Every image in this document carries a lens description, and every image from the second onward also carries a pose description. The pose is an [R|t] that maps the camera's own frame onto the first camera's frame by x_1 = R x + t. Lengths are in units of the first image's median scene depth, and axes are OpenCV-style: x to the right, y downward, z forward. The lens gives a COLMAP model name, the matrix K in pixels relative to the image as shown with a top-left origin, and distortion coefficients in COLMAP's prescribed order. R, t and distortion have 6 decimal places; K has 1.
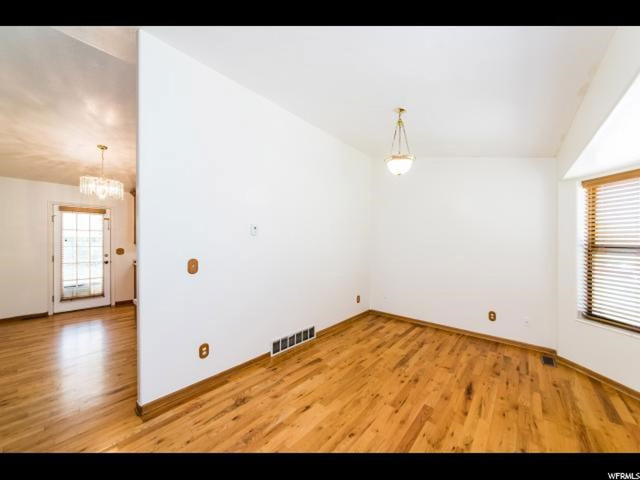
lens RADIAL K [[229.1, 0, 320.0], [0, 229.1, 240.0], [0, 0, 1]] dist [-0.000394, -0.000121]
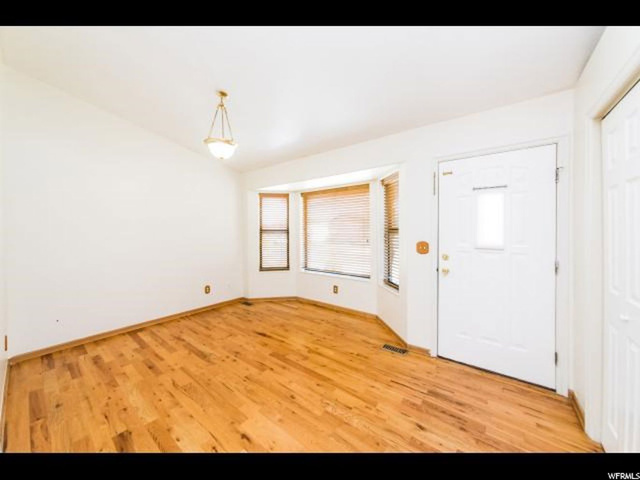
lens RADIAL K [[236.2, 0, 320.9], [0, 236.2, 231.1], [0, 0, 1]] dist [-0.000287, 0.000056]
pose [[-0.034970, -0.011531, 0.999322, -0.618729], [0.001061, 0.999932, 0.011575, 0.013996], [-0.999388, 0.001465, -0.034955, 0.547586]]
